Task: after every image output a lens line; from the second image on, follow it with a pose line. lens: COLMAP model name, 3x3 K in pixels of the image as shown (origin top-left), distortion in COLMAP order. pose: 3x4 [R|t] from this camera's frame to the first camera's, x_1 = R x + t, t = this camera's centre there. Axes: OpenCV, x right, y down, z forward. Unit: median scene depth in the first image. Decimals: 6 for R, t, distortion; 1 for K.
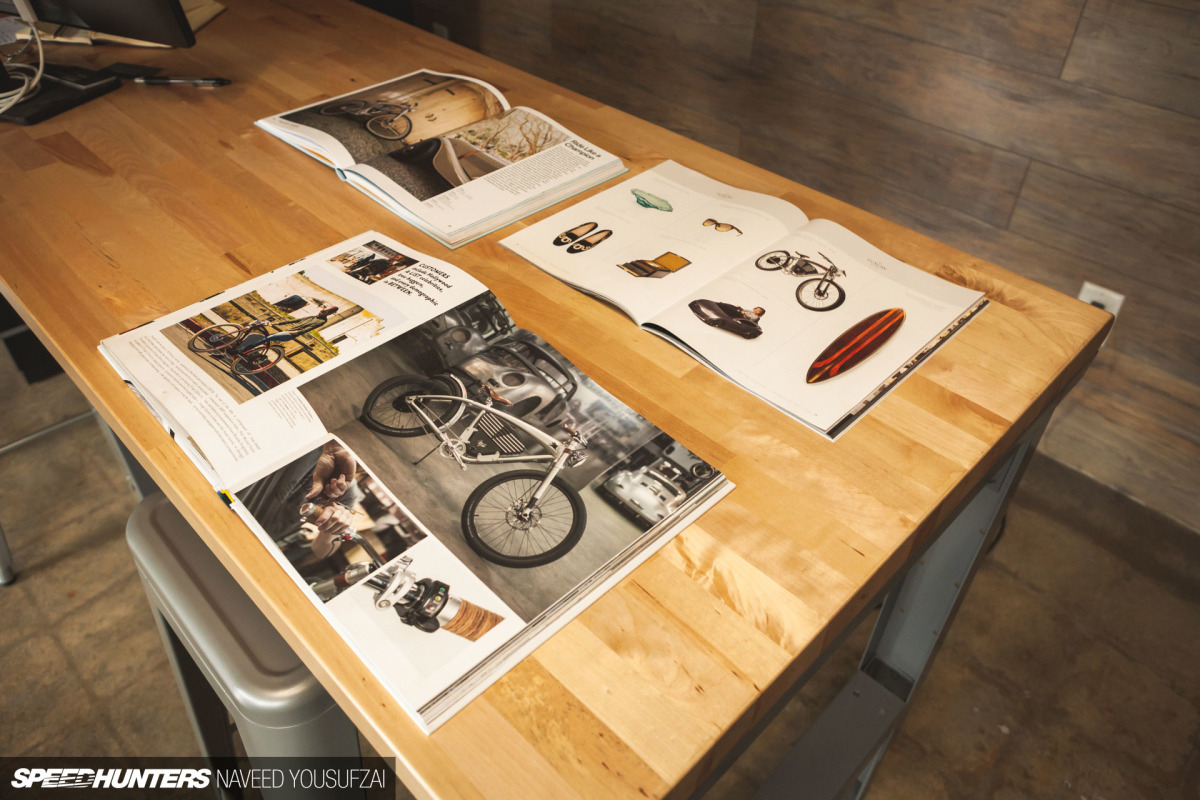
lens RADIAL K [[837.4, 0, 608.0], [0, 837.4, 394.9], [0, 0, 1]] dist [-0.019030, 0.000249]
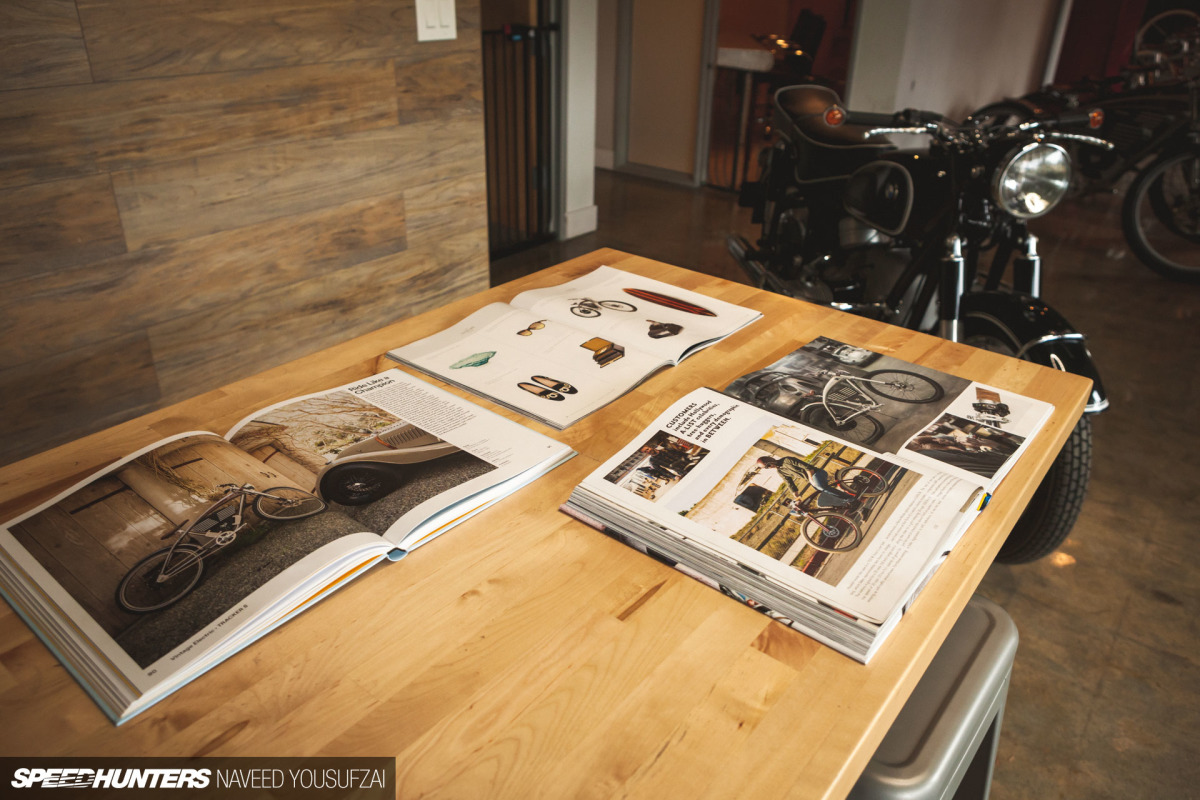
lens RADIAL K [[837.4, 0, 607.1], [0, 837.4, 402.7], [0, 0, 1]] dist [-0.019030, 0.000249]
pose [[-0.102783, -0.481584, 0.870352, -1.184103], [0.641078, 0.636953, 0.428147, -0.716623], [-0.760562, 0.601970, 0.243265, 0.883659]]
